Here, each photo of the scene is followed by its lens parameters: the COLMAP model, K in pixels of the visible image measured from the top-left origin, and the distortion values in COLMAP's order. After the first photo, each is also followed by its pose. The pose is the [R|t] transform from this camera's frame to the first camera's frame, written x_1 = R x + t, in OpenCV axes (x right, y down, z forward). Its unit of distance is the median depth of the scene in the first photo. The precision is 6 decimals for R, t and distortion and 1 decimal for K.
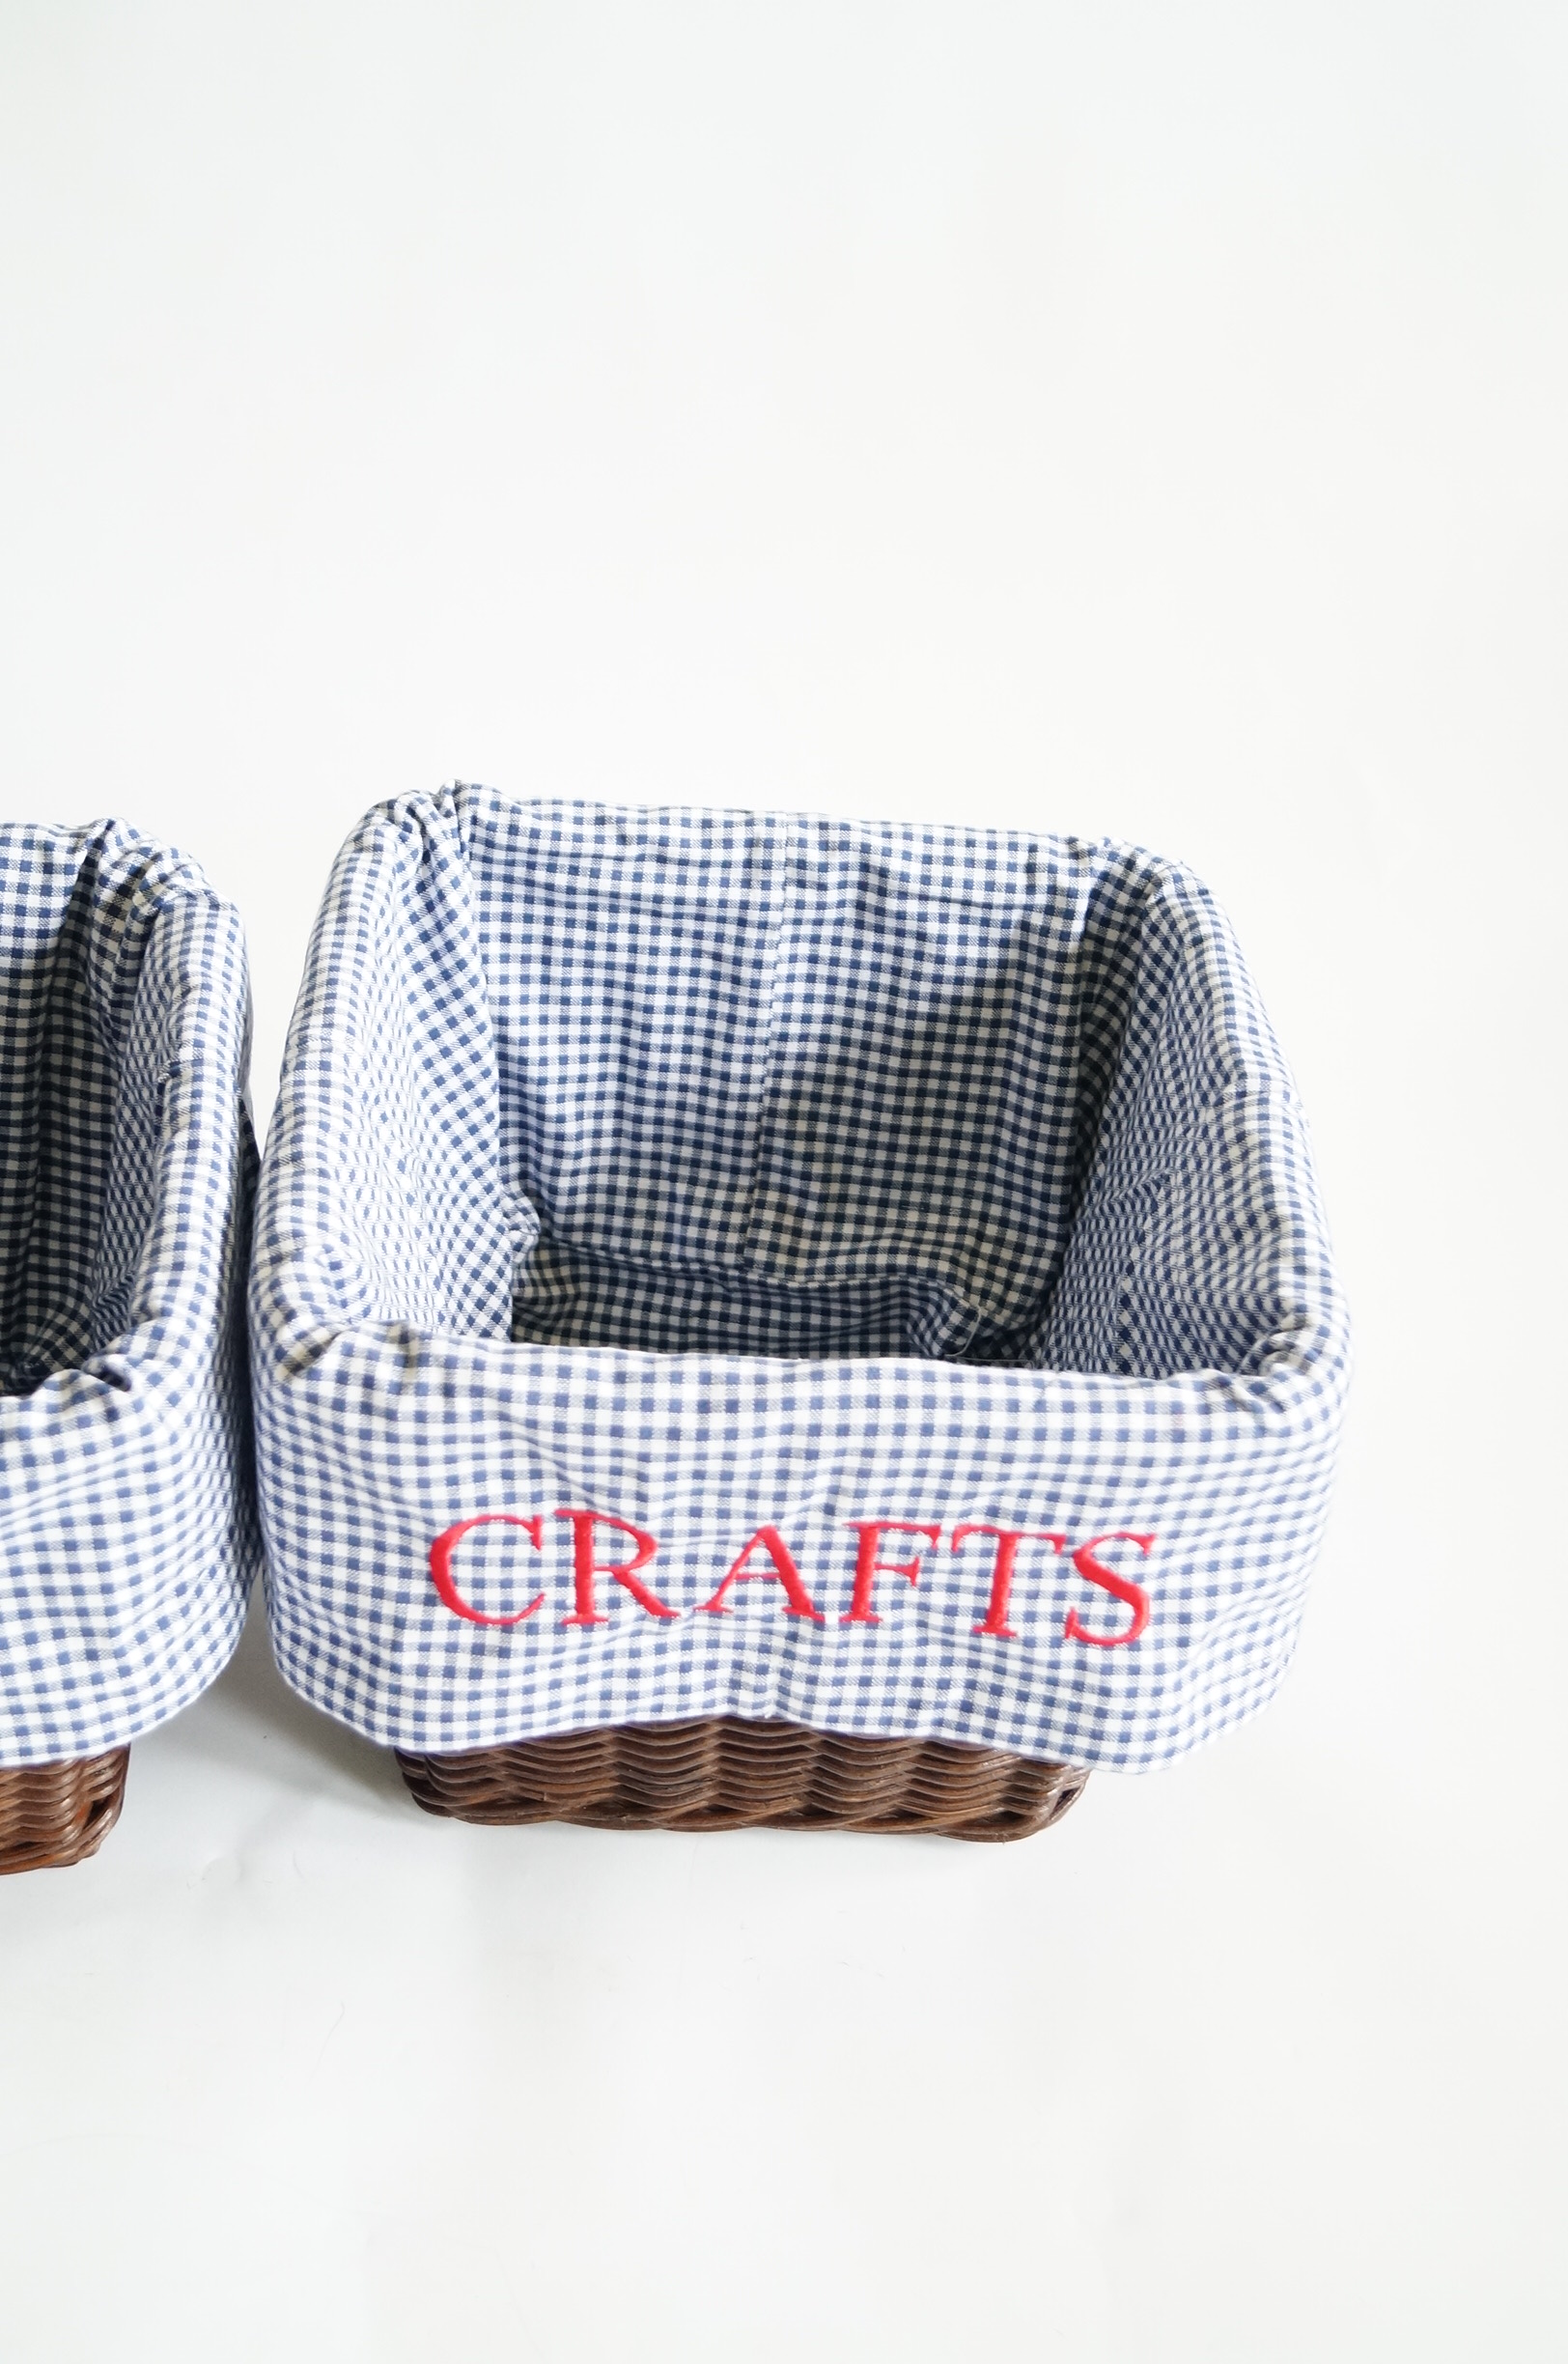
lens RADIAL K [[2637.4, 0, 759.4], [0, 2637.4, 1173.2], [0, 0, 1]] dist [-0.051071, -0.012654]
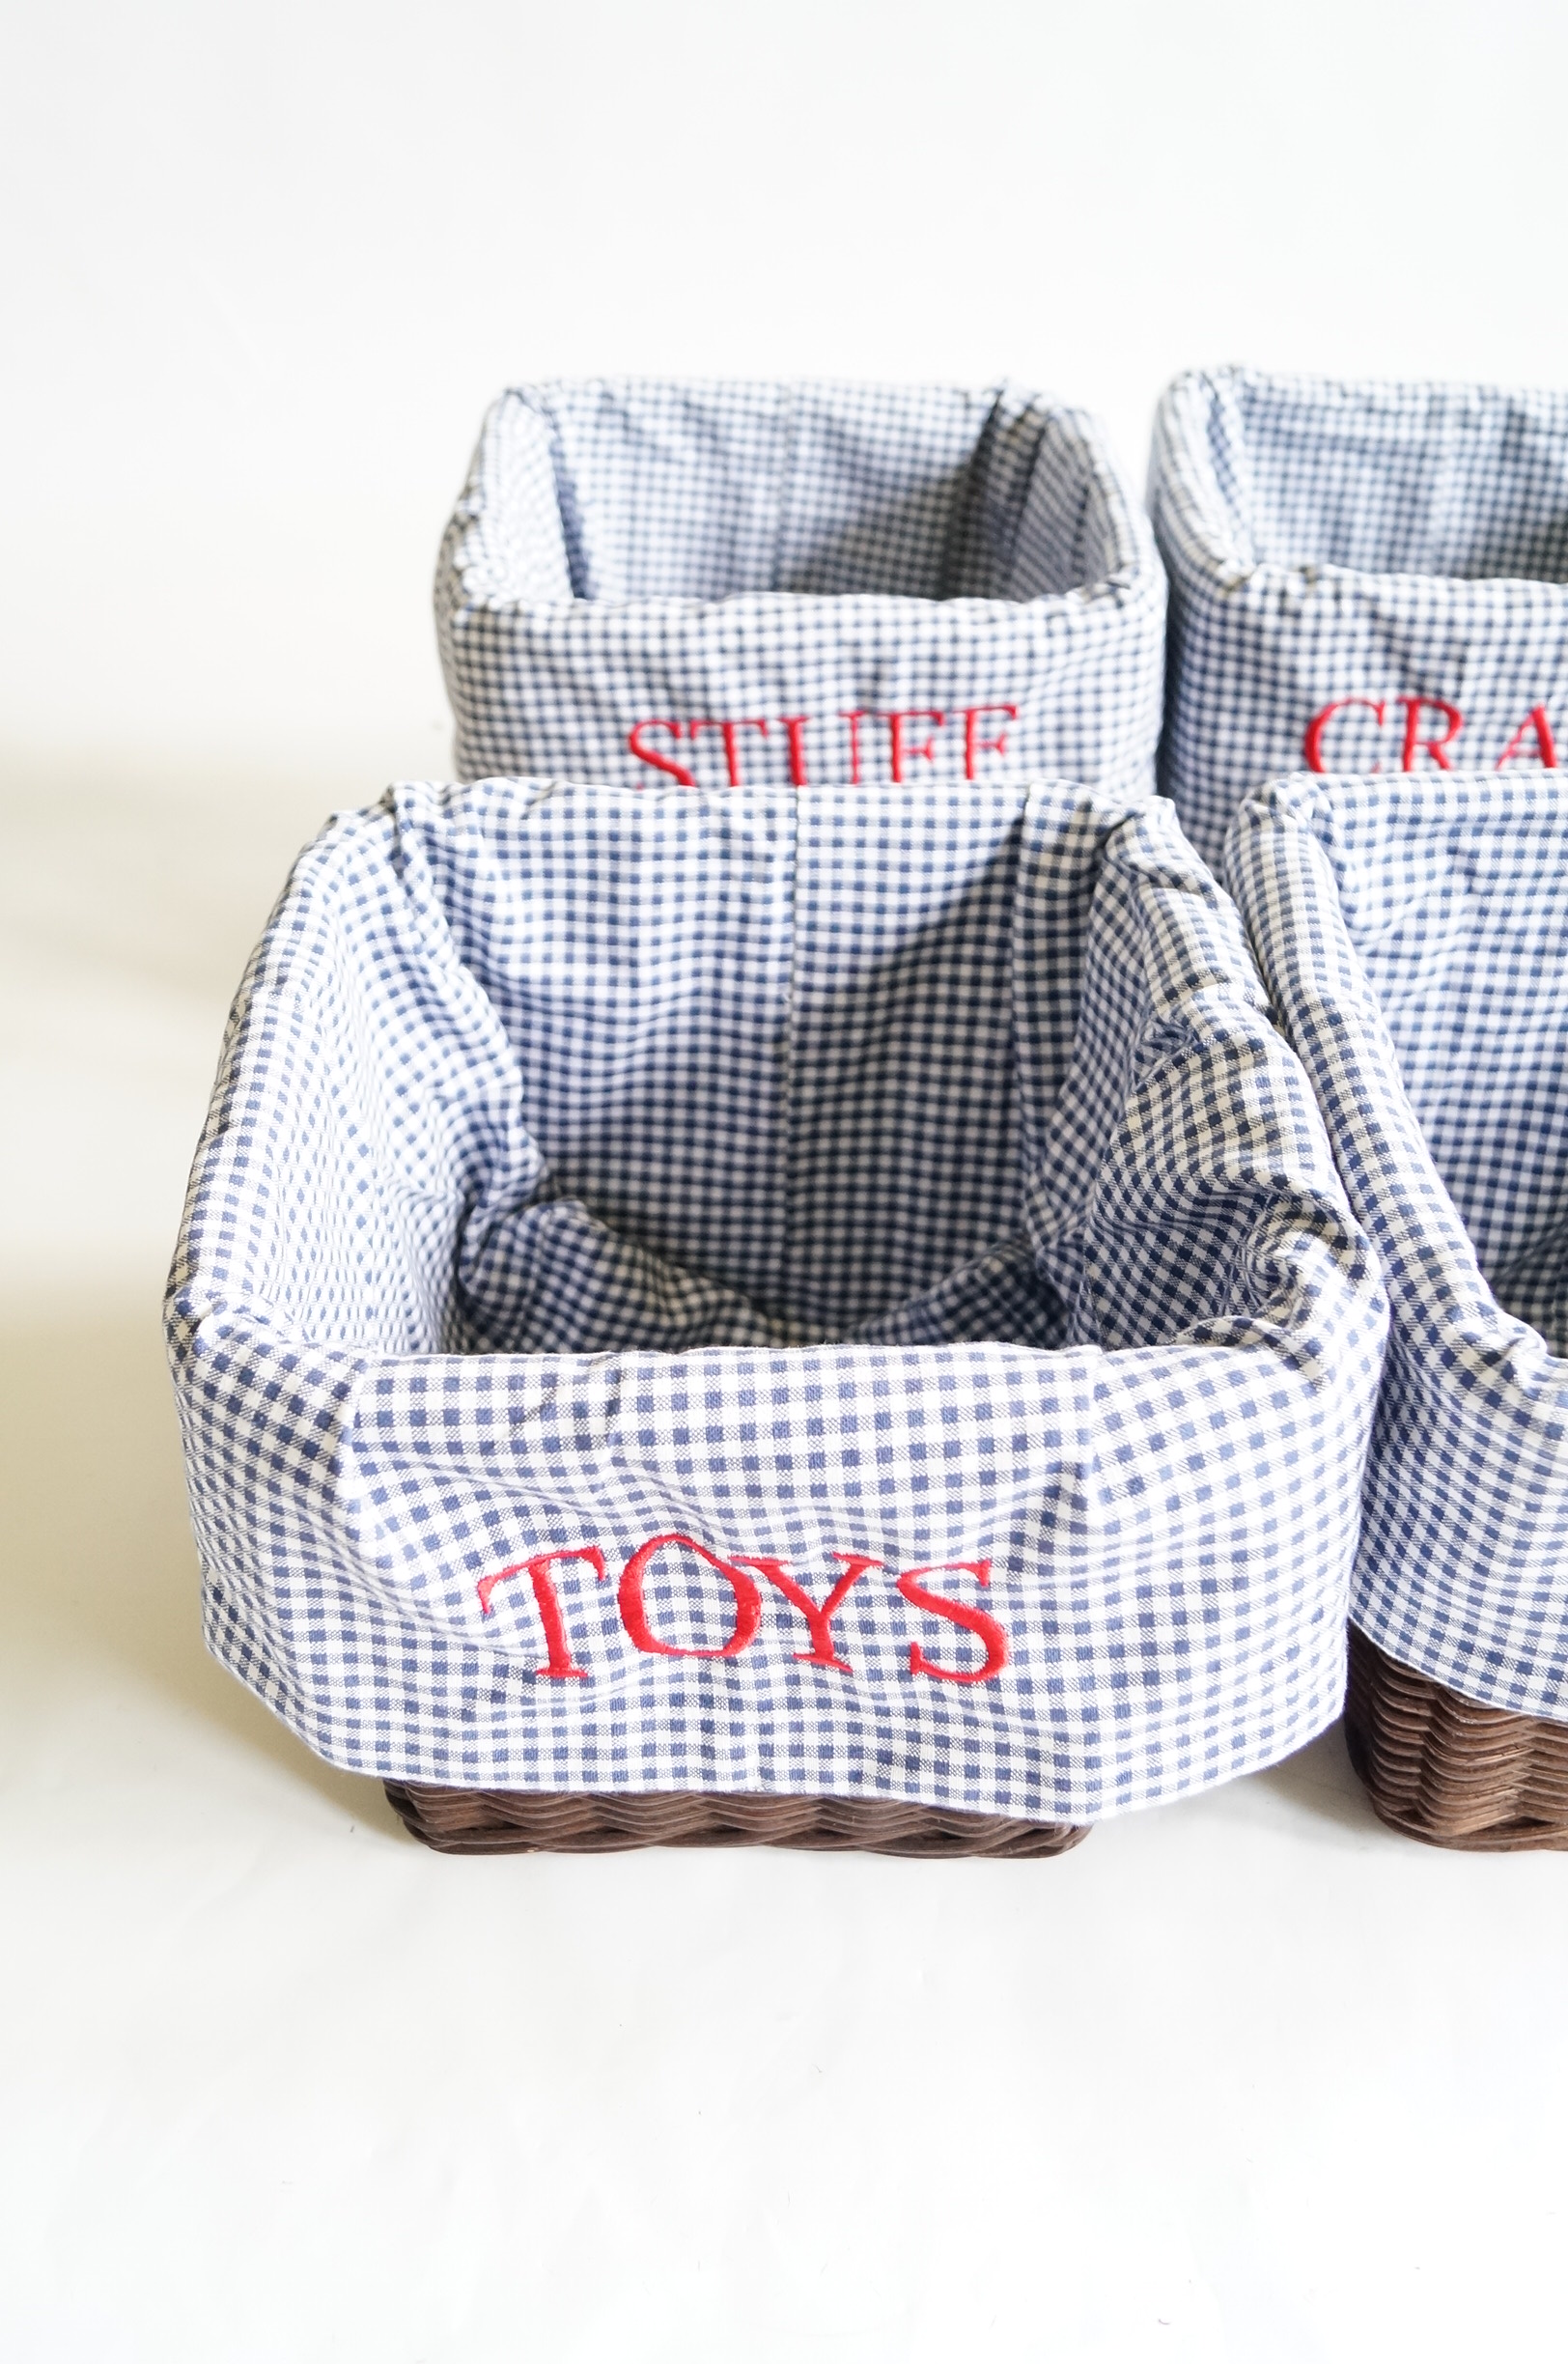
lens RADIAL K [[1998.5, 0, 784.0], [0, 1998.5, 1182.0], [0, 0, 1]] dist [-0.067514, -0.000130]
pose [[0.991103, 0.006669, -0.132933, -0.262966], [-0.009552, 0.999733, -0.021064, 0.418501], [0.132757, 0.022146, 0.990901, -0.149149]]
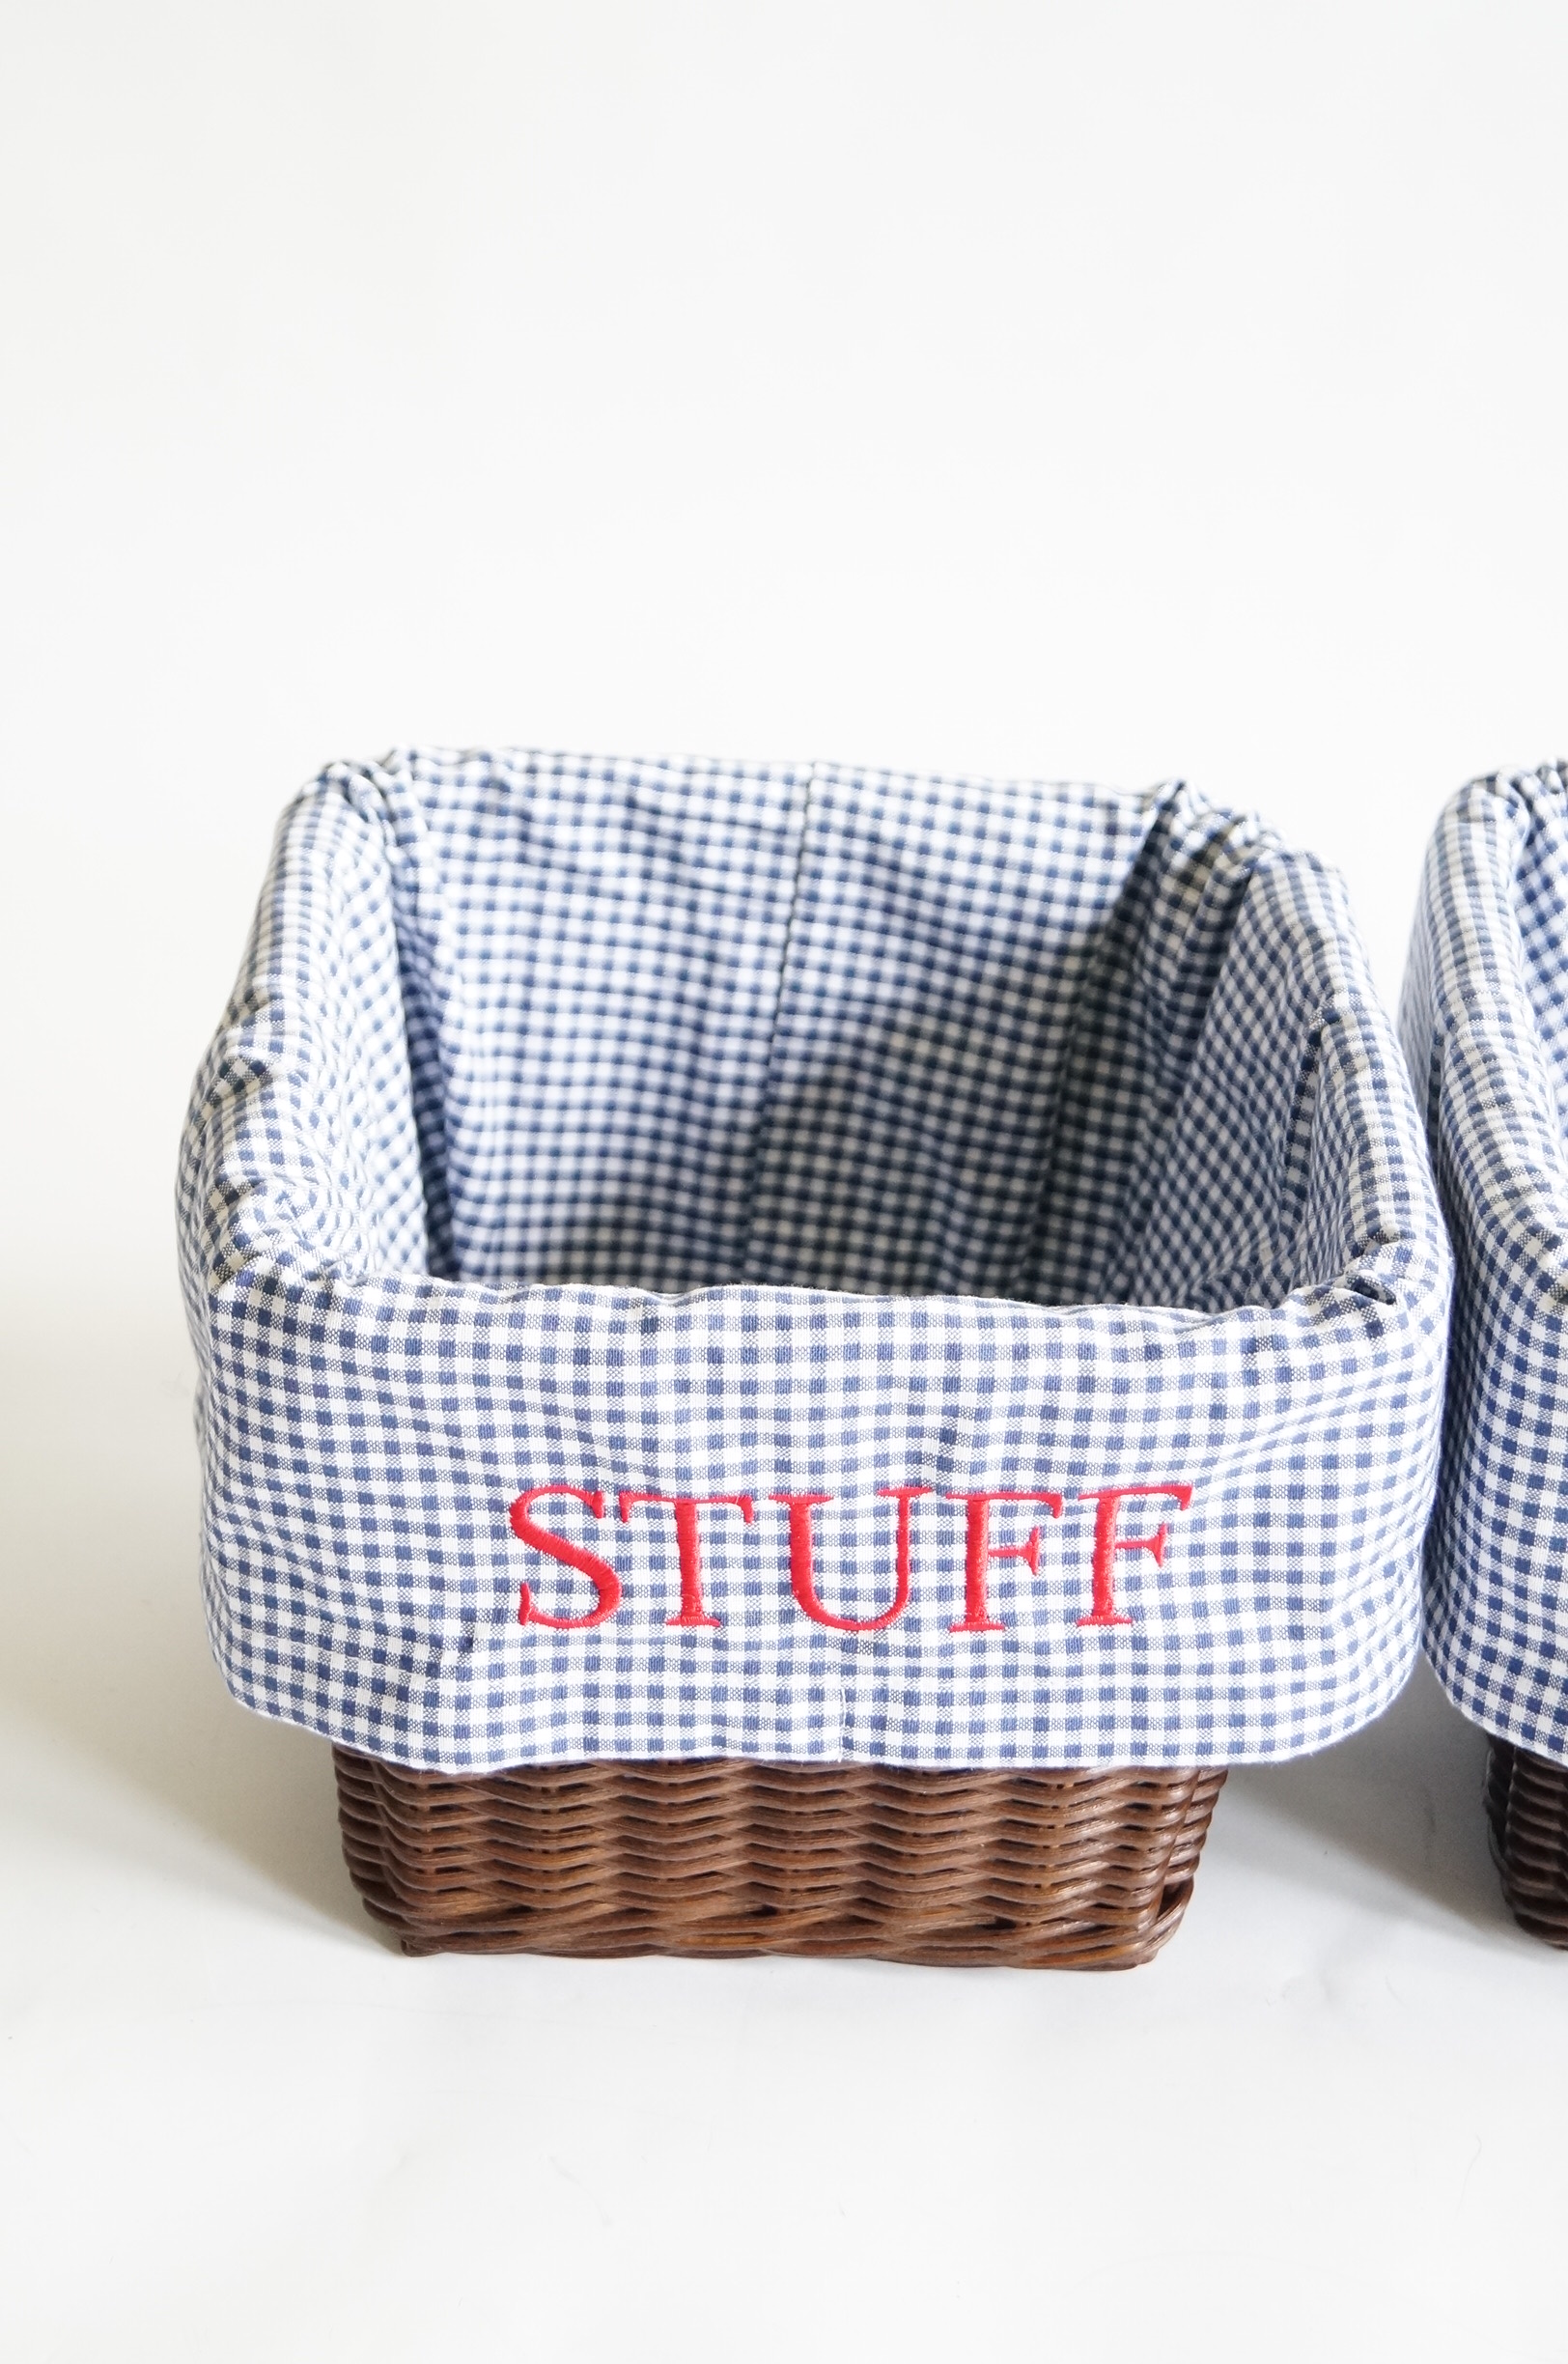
lens RADIAL K [[3486.1, 0, 784.0], [0, 3486.1, 1182.0], [0, 0, 1]] dist [-0.011636, -0.062446]
pose [[0.992671, 0.032683, -0.116341, -0.285097], [-0.048943, 0.988973, -0.139774, 0.199760], [0.110490, 0.144444, 0.983325, -0.166691]]
